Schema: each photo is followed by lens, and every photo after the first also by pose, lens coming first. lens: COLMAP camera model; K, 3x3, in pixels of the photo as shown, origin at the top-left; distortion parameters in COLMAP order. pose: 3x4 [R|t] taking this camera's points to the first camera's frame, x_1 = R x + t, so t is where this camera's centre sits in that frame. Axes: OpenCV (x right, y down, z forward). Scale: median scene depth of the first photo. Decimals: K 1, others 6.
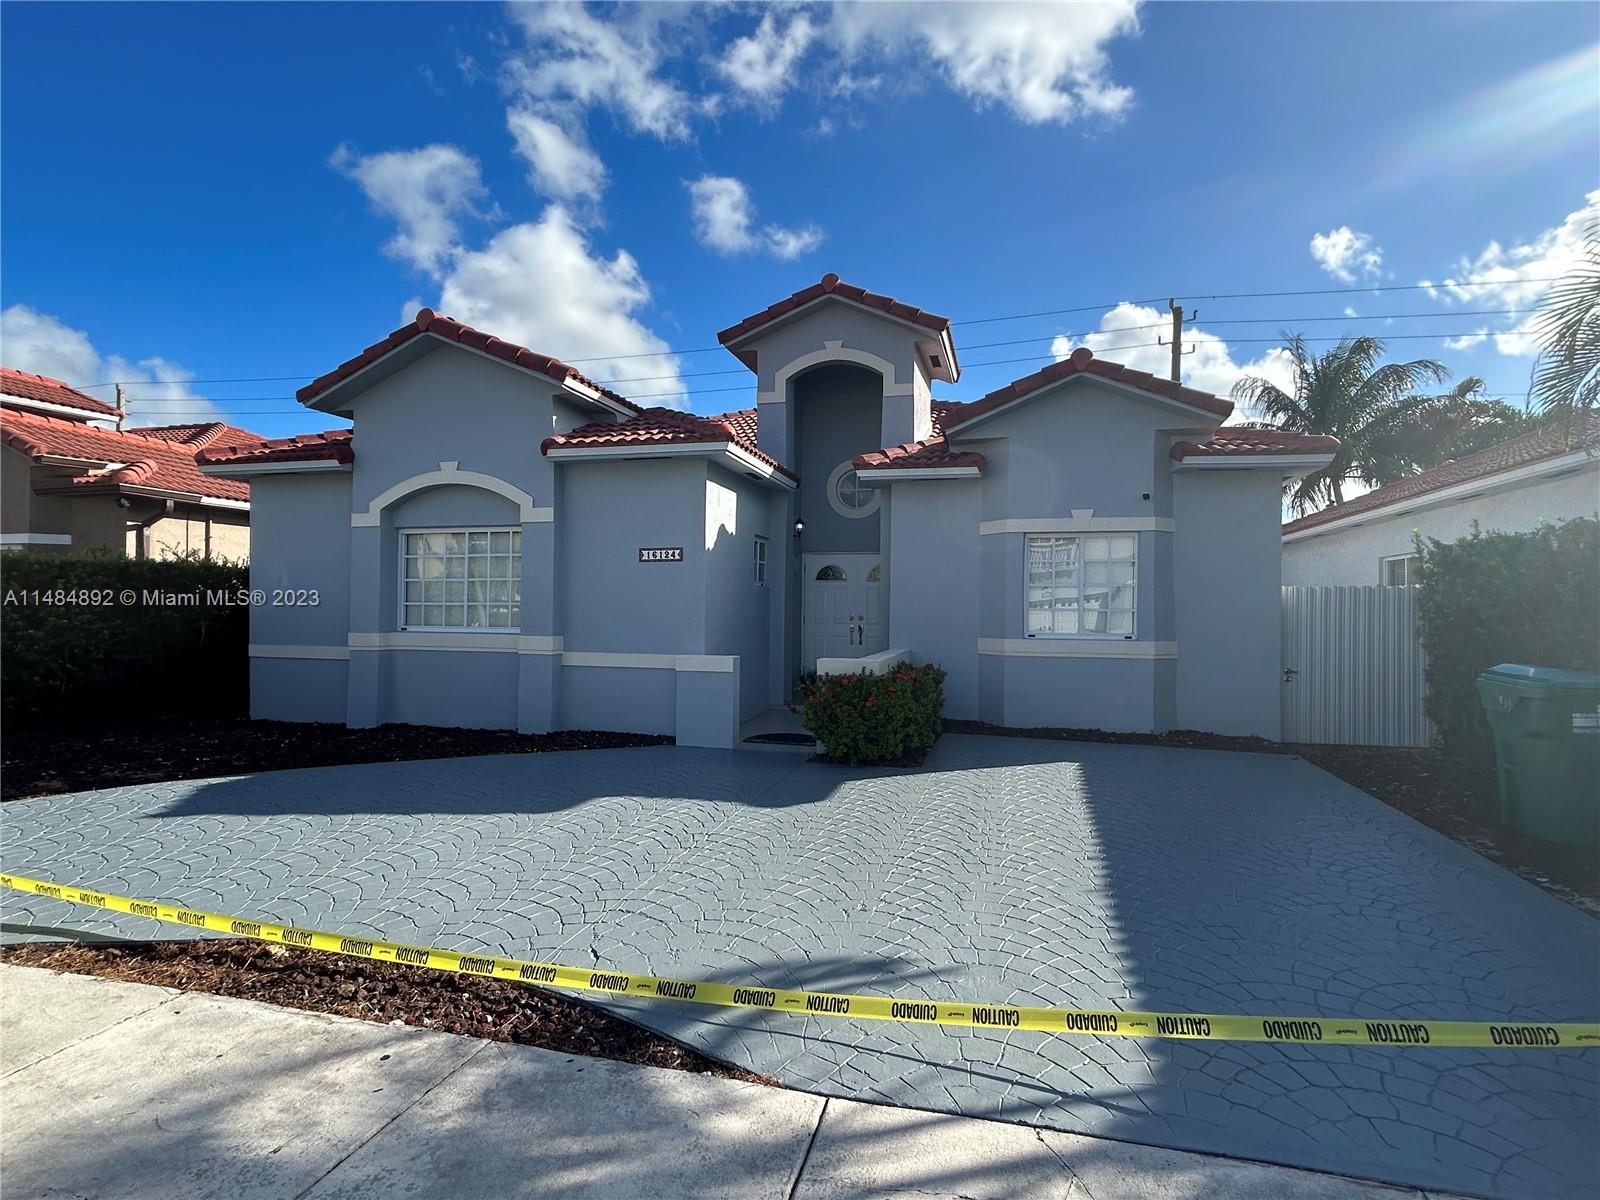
lens RADIAL K [[807.0, 0, 804.1], [0, 807.0, 596.3], [0, 0, 1]] dist [-0.015276, 0.003291]
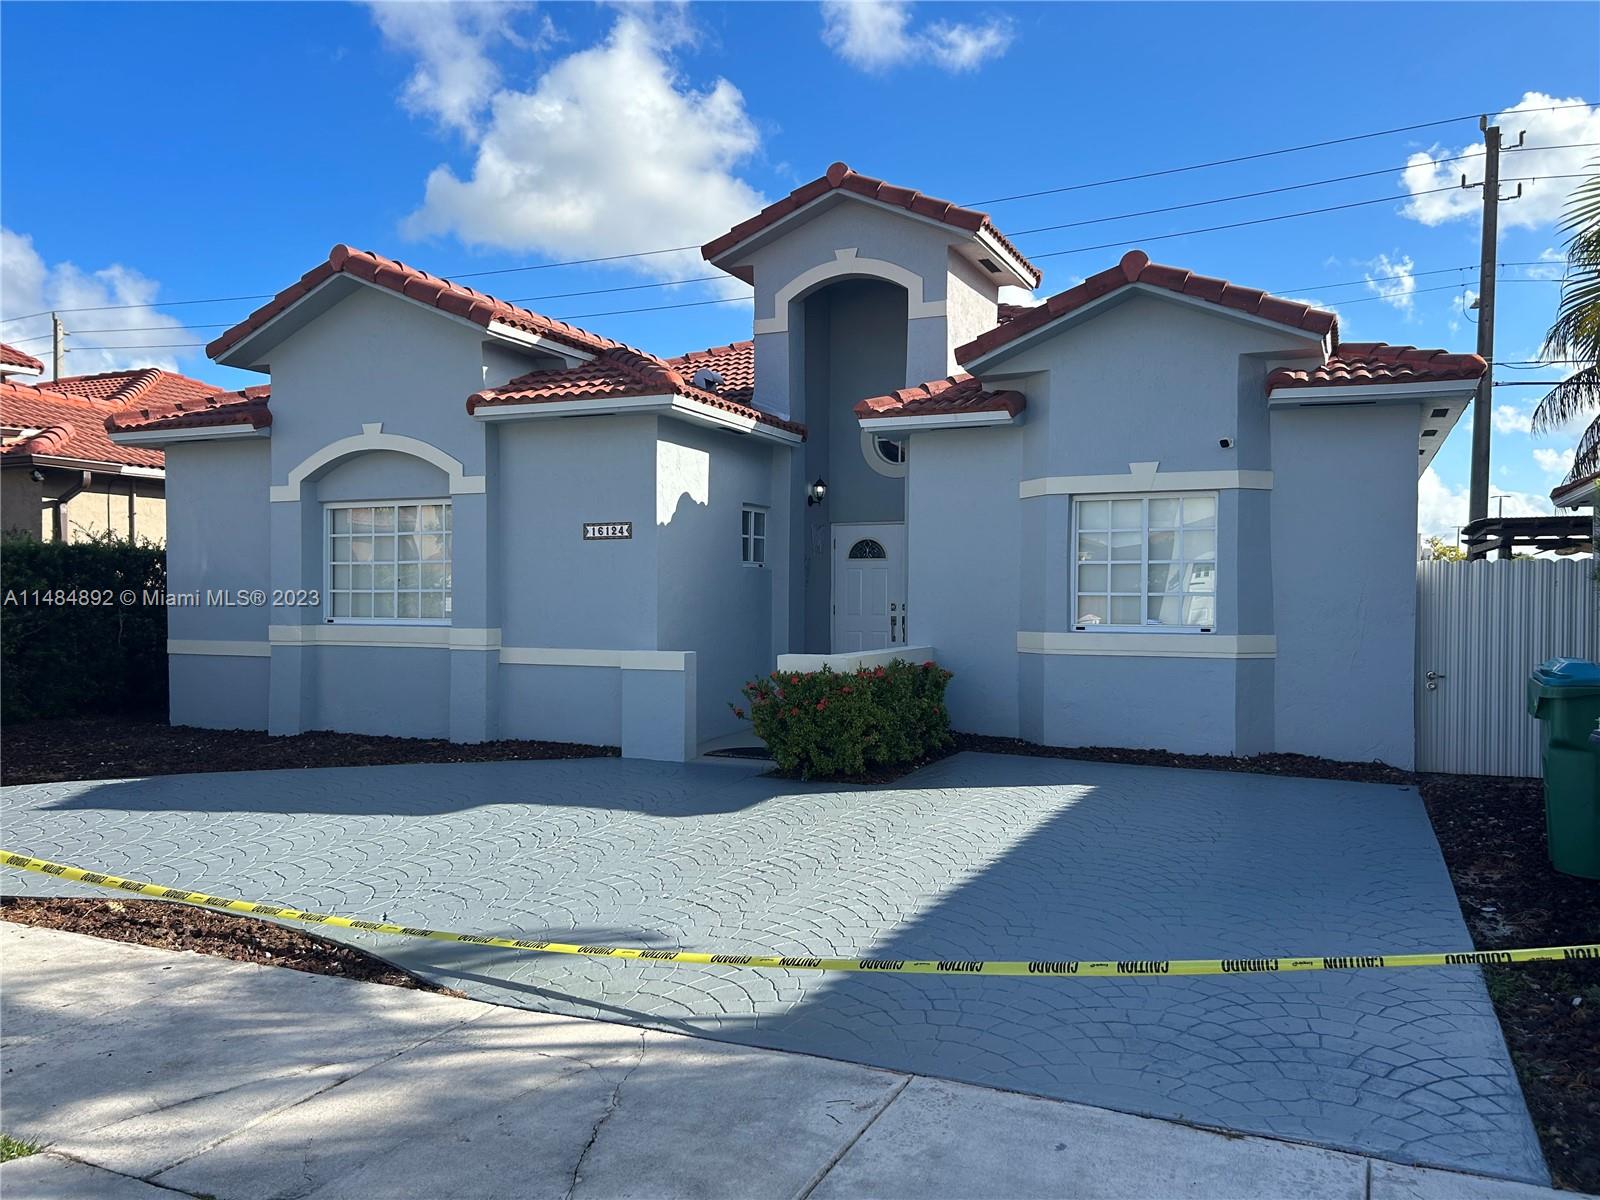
lens RADIAL K [[1211.3, 0, 805.7], [0, 1211.3, 612.2], [0, 0, 1]] dist [0.035718, -0.042895]
pose [[0.985293, -0.002495, -0.170853, 0.225812], [0.006618, 0.999700, 0.023563, 0.004573], [0.170743, -0.024347, 0.985015, -0.189579]]
